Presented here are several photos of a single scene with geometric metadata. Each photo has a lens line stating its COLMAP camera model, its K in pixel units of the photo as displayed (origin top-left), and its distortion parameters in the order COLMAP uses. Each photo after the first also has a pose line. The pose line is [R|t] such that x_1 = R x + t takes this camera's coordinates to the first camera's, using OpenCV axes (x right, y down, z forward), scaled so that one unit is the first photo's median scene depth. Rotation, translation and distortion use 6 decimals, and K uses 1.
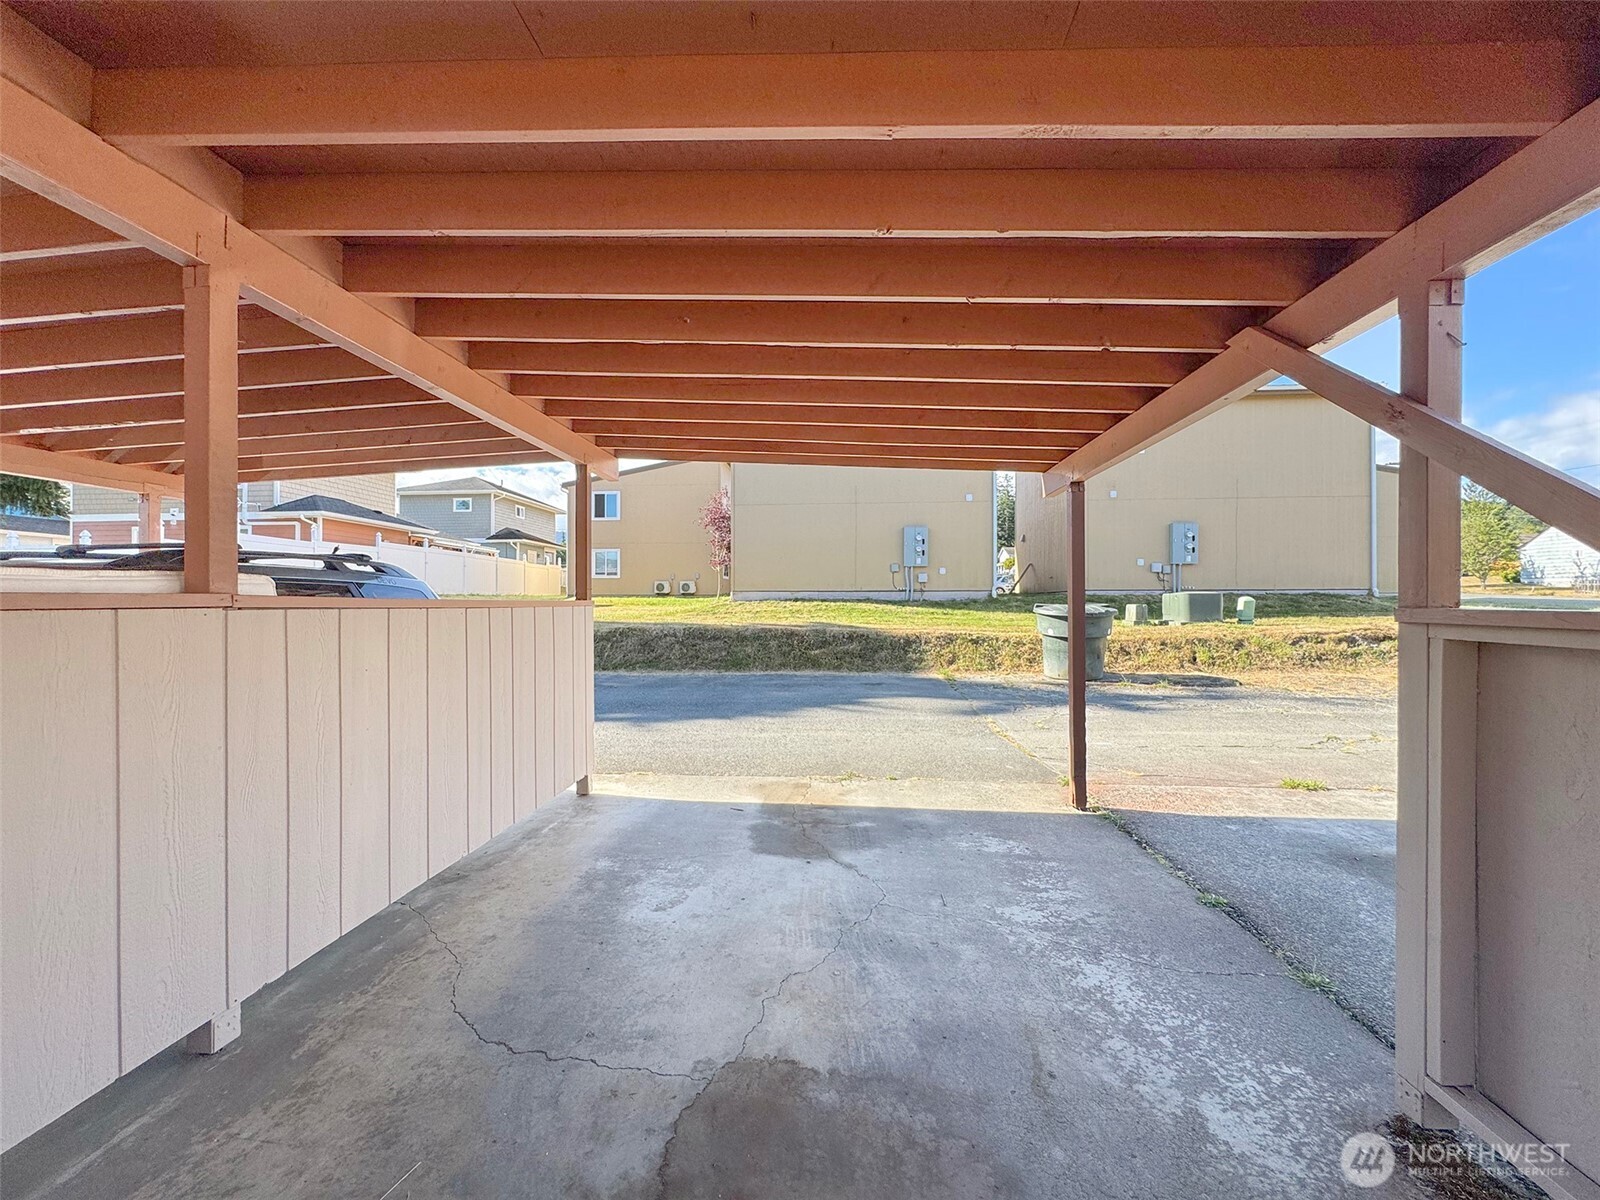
lens RADIAL K [[687.2, 0, 800.0], [0, 687.2, 600.0], [0, 0, 1]] dist [0.000505, -0.000097]
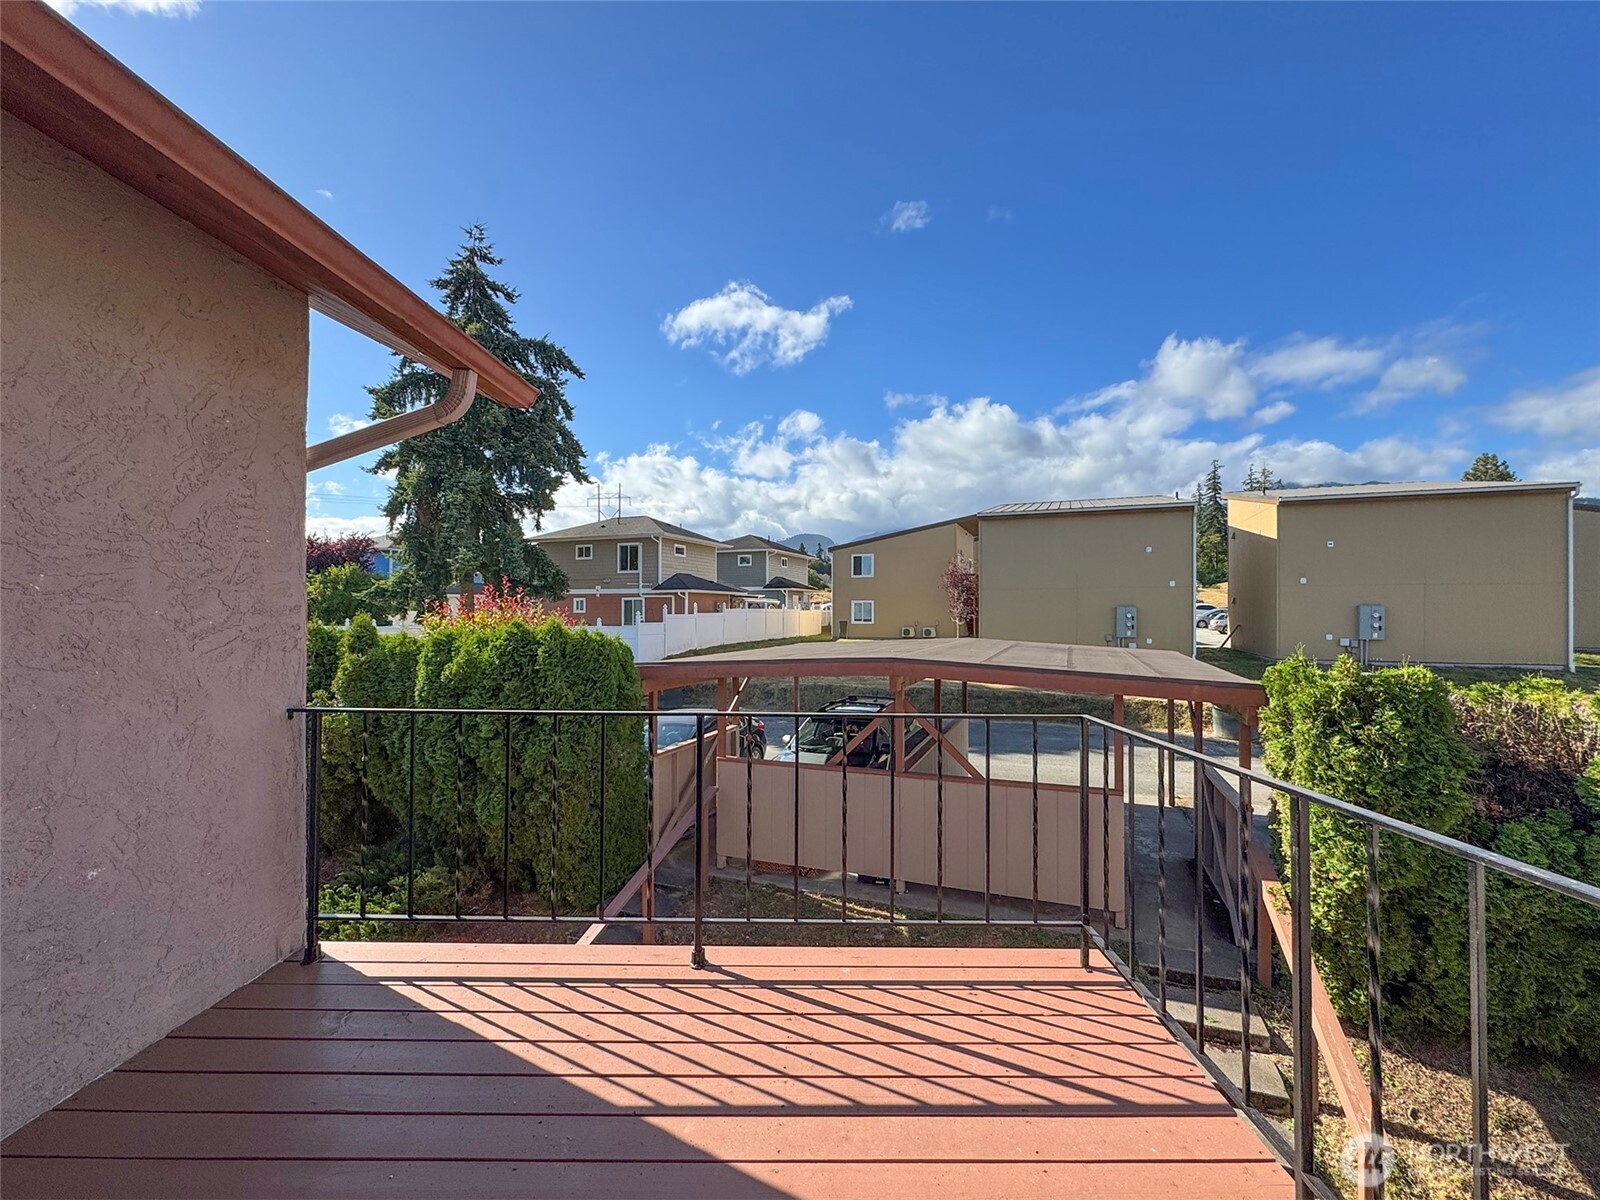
lens RADIAL K [[687.2, 0, 800.0], [0, 687.2, 600.0], [0, 0, 1]] dist [0.000505, -0.000097]
pose [[0.953990, -0.005553, -0.299787, -0.030316], [-0.001022, 0.999762, -0.021770, -0.090377], [0.299837, 0.021075, 0.953758, -0.423824]]
